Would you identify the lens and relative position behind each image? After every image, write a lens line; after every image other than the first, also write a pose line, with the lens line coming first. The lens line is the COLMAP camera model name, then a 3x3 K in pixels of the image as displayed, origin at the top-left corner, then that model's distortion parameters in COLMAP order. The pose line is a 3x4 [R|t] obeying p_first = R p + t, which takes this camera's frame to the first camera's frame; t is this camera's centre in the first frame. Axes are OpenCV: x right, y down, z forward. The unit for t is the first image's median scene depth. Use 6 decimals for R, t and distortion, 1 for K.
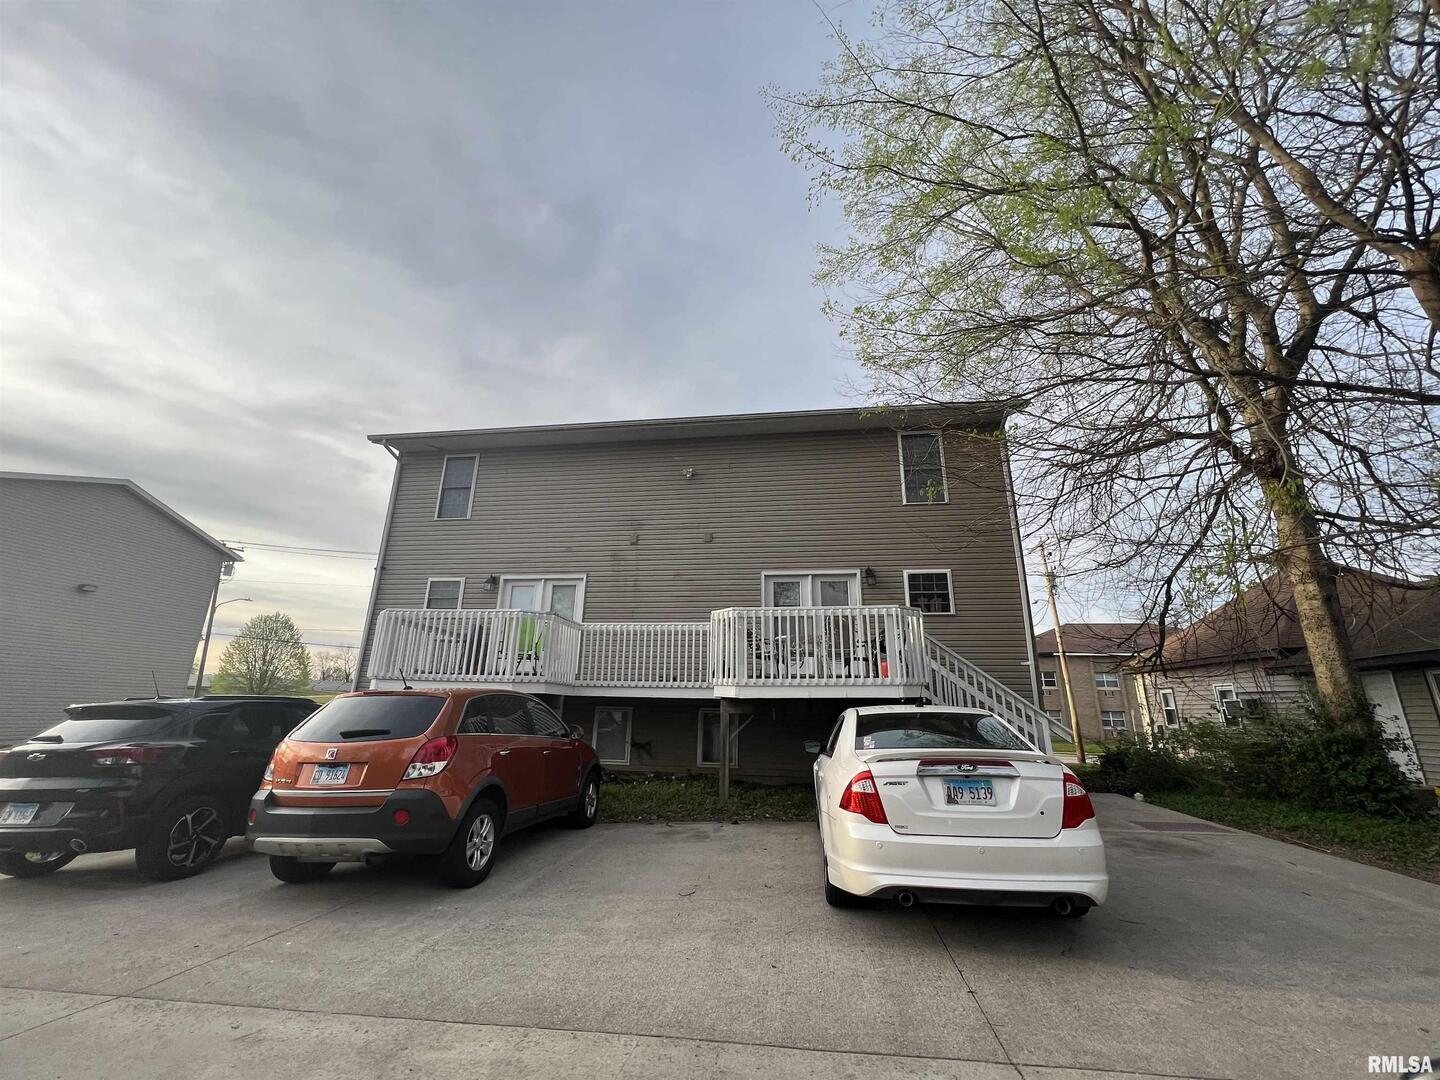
lens RADIAL K [[578.3, 0, 716.4], [0, 578.3, 539.5], [0, 0, 1]] dist [-0.001010, -0.000671]
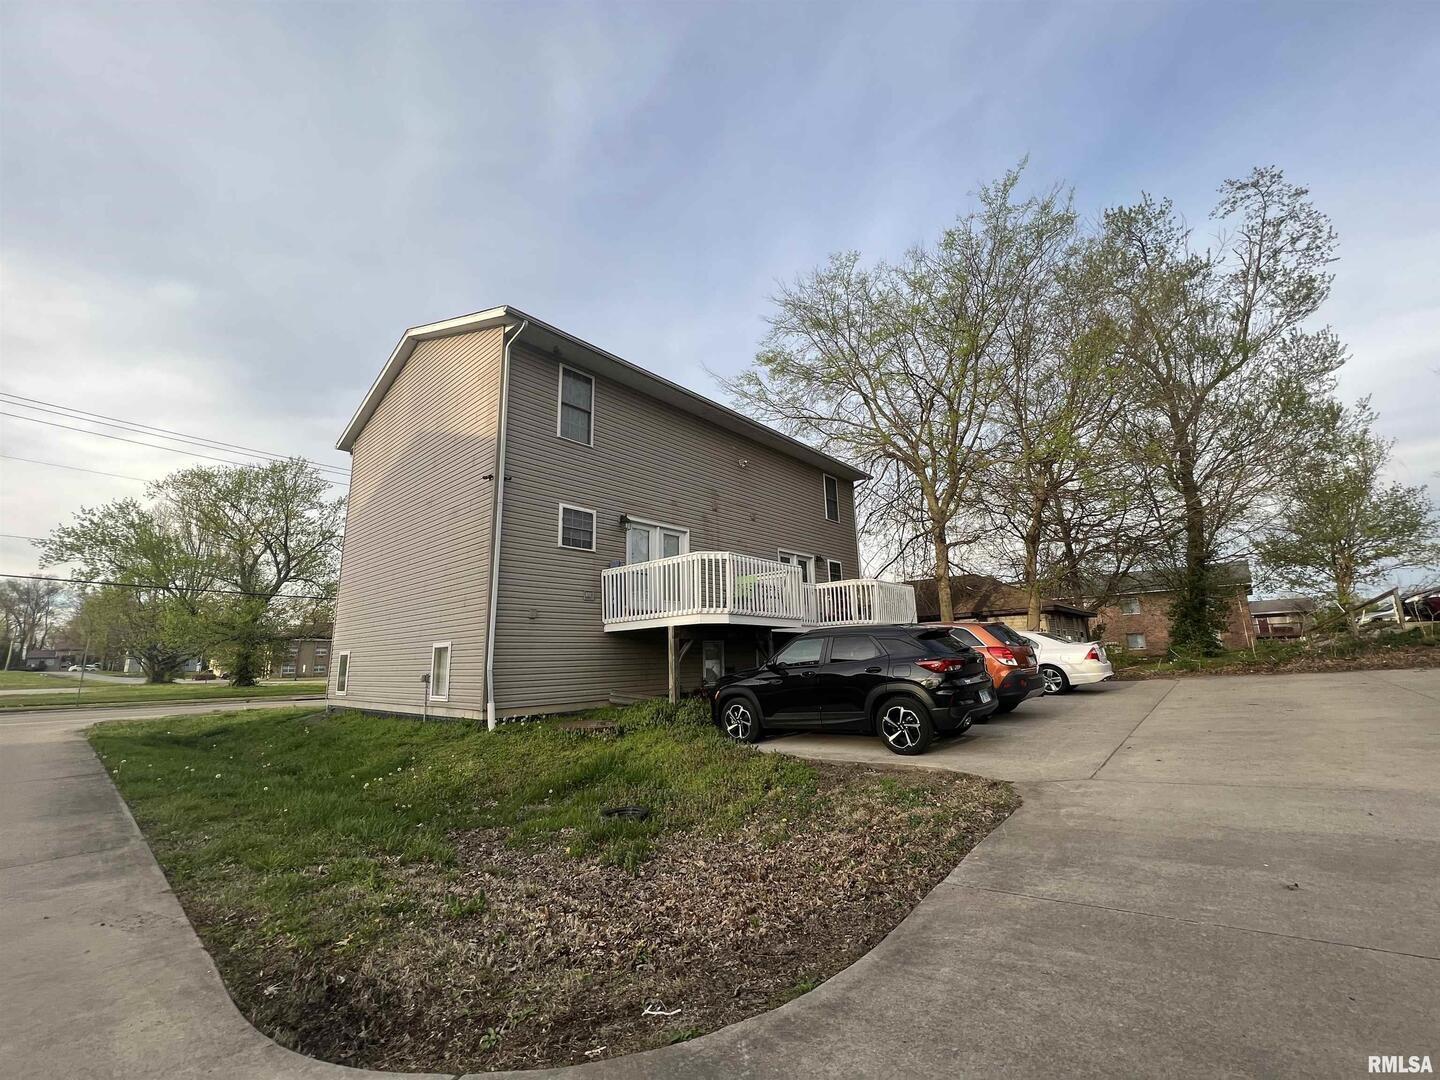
lens RADIAL K [[578.3, 0, 716.4], [0, 578.3, 539.5], [0, 0, 1]] dist [-0.001010, -0.000671]
pose [[0.534005, 0.135975, 0.834476, -1.556537], [-0.207458, 0.977883, -0.026584, 0.134619], [-0.819634, -0.158922, 0.550403, 0.428569]]
